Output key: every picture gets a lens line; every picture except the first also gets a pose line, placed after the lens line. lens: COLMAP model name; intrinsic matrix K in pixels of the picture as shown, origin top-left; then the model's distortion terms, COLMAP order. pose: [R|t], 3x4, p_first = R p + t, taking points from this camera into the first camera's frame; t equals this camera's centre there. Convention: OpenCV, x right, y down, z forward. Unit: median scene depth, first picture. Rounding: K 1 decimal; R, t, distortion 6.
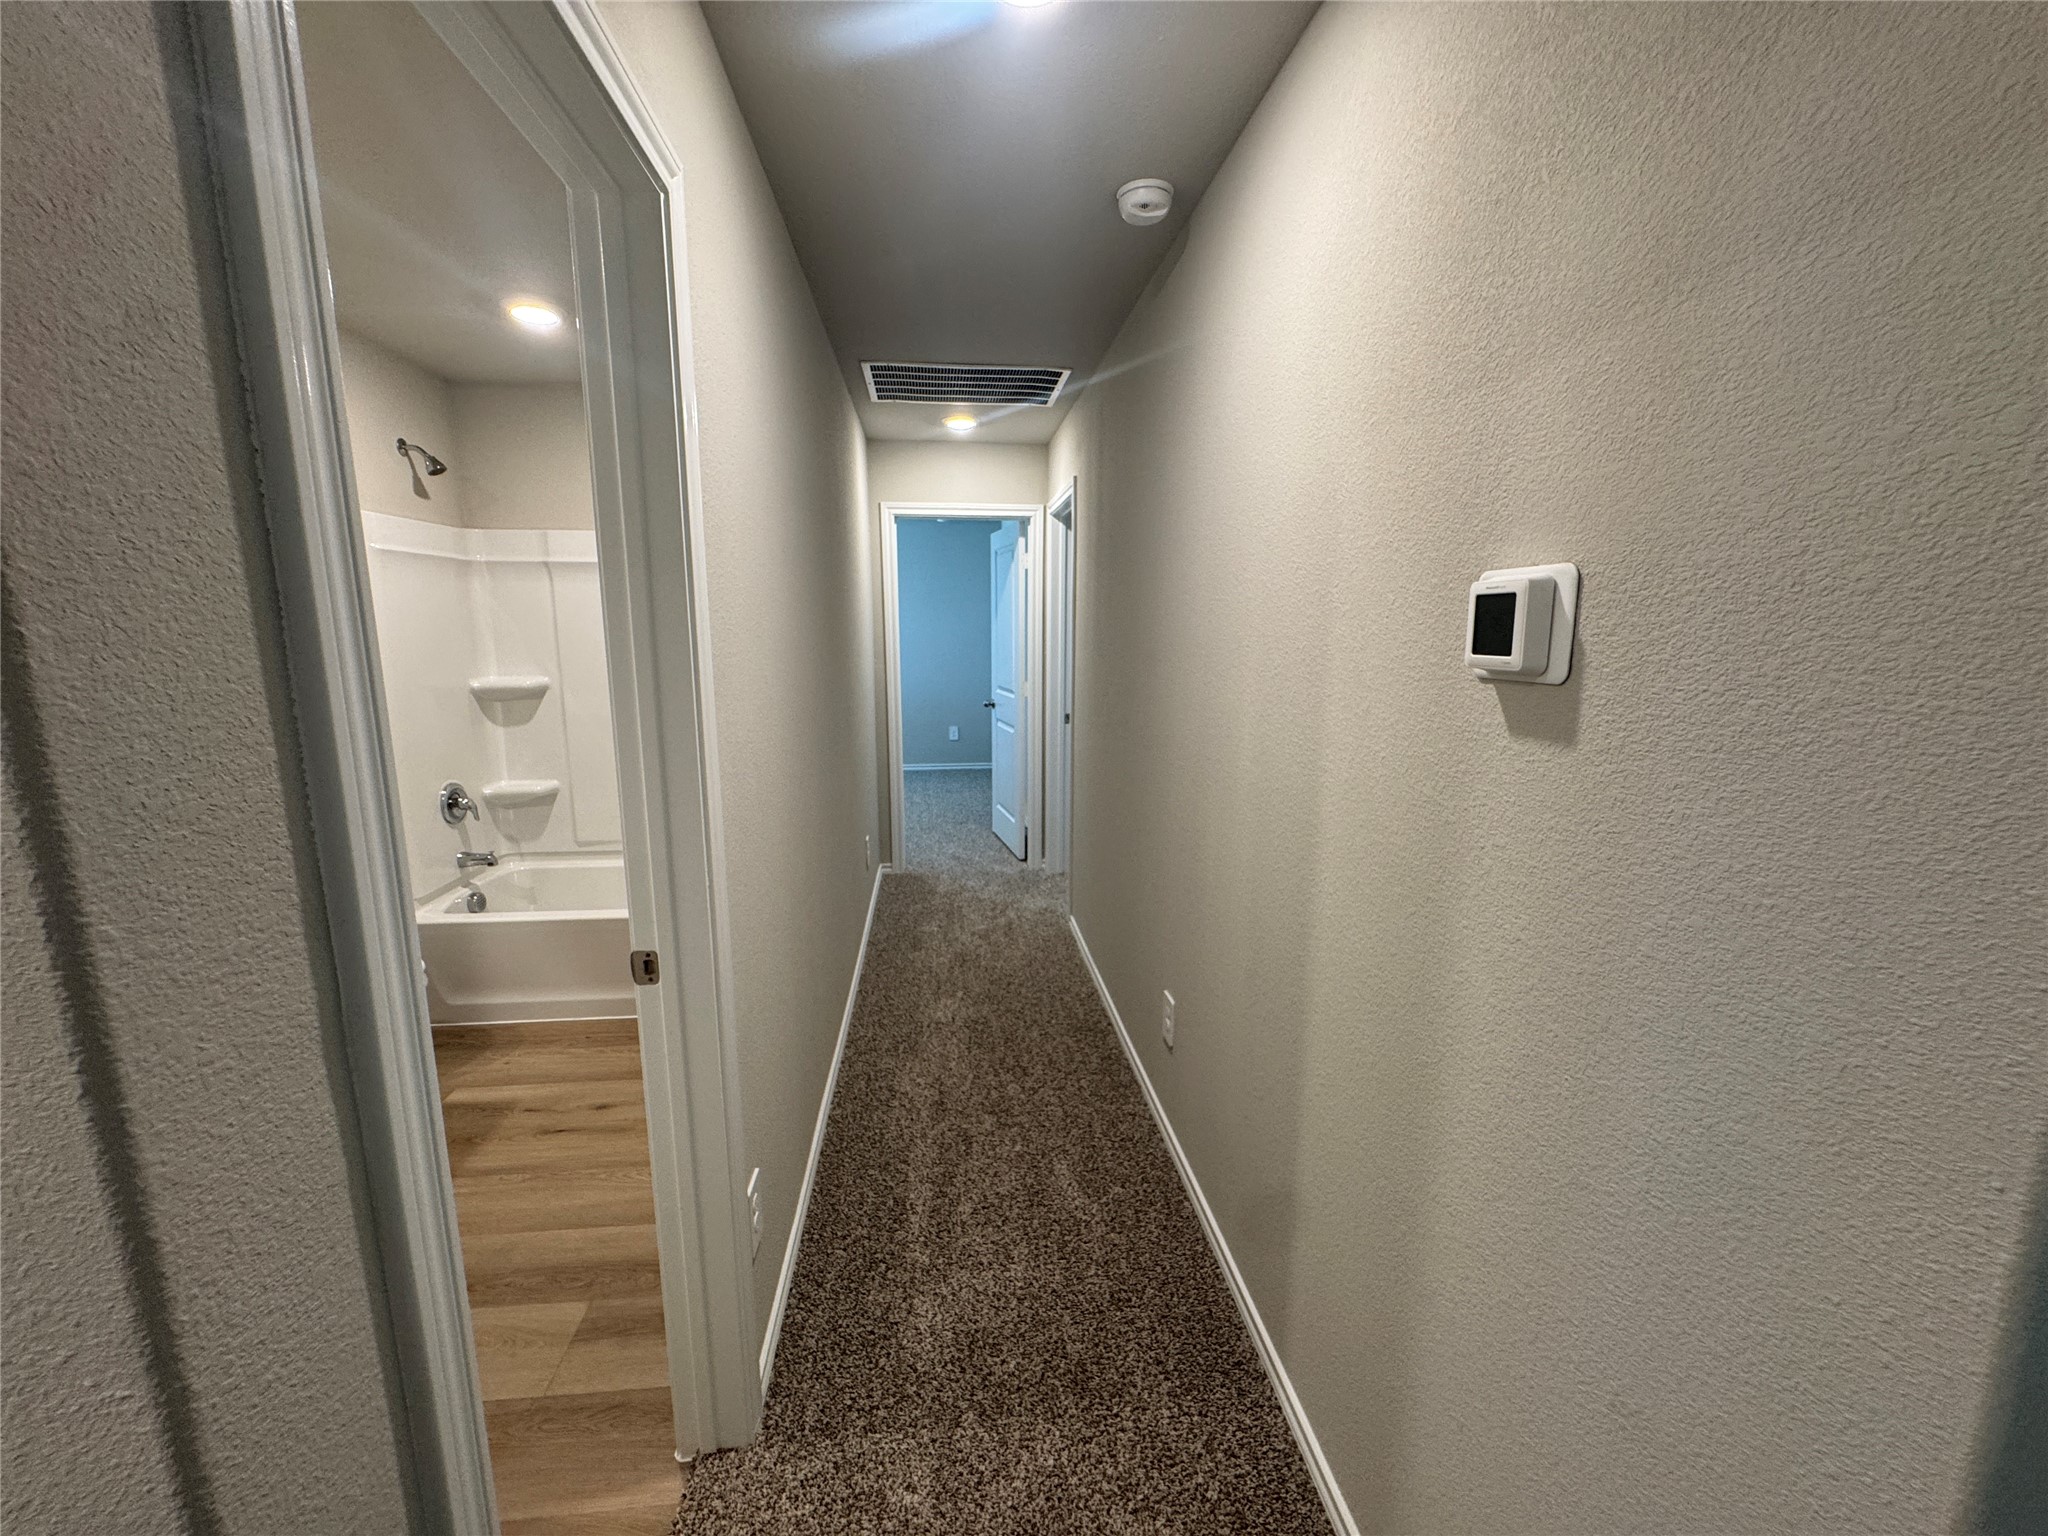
lens RADIAL K [[820.1, 0, 1014.3], [0, 820.1, 764.2], [0, 0, 1]] dist [-0.006502, 0.001889]
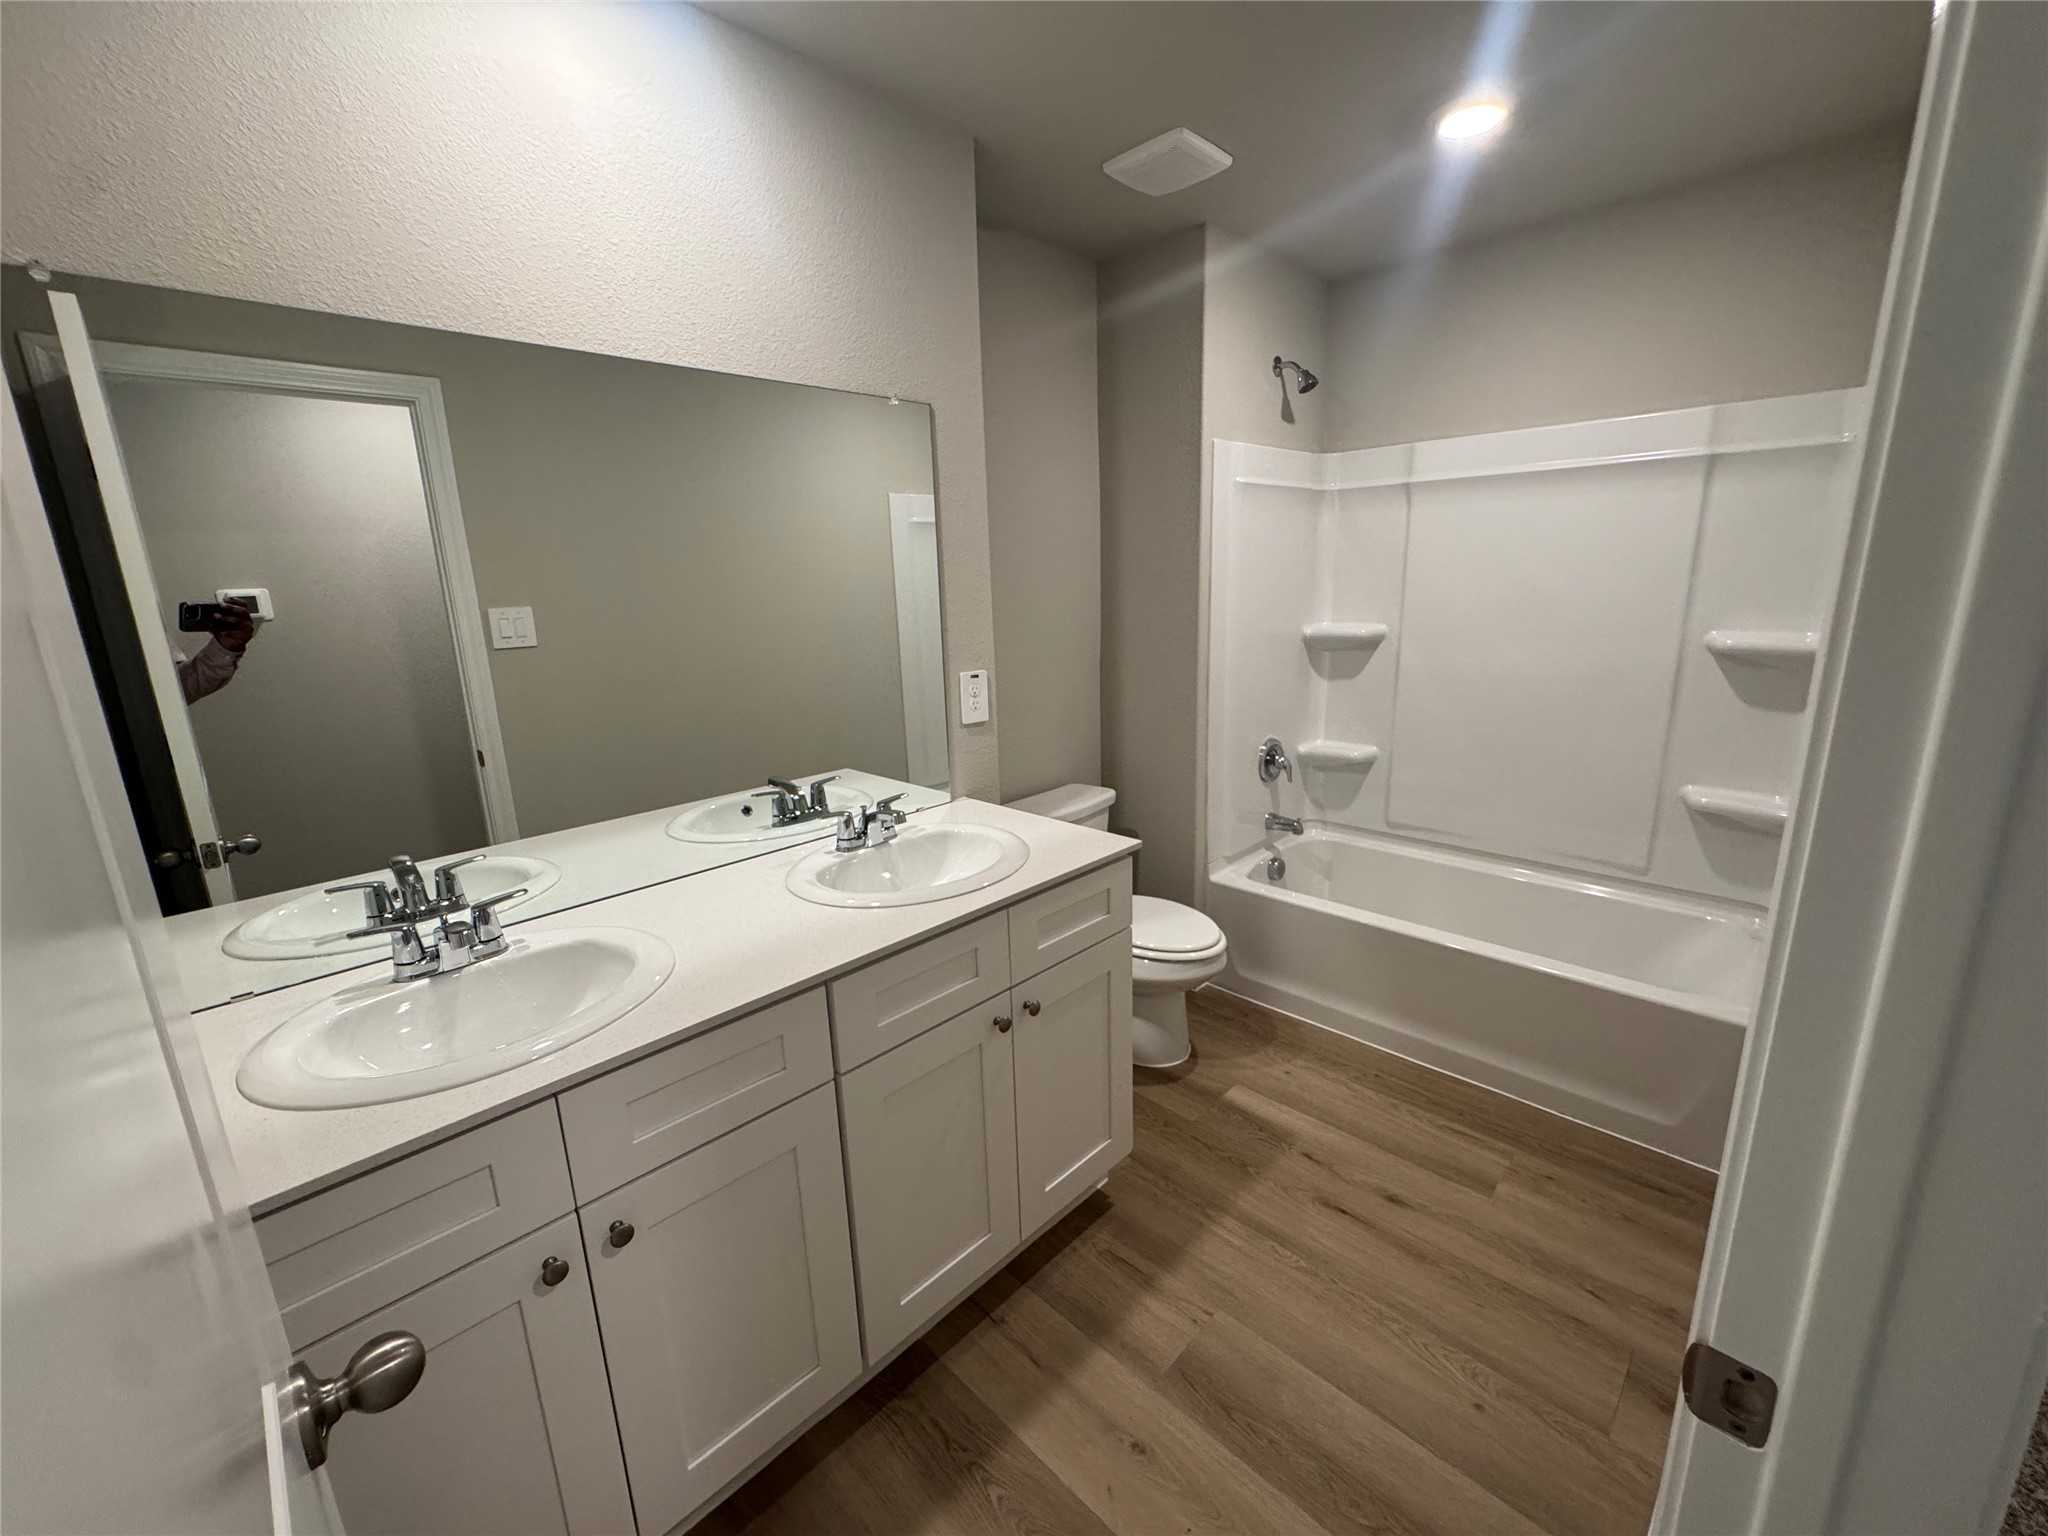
lens RADIAL K [[820.1, 0, 1012.3], [0, 820.1, 776.4], [0, 0, 1]] dist [-0.006502, 0.001889]
pose [[0.629954, 0.164548, -0.759000, -0.159693], [-0.100127, 0.986348, 0.130734, -0.026189], [0.770151, -0.006360, 0.637830, 0.179204]]
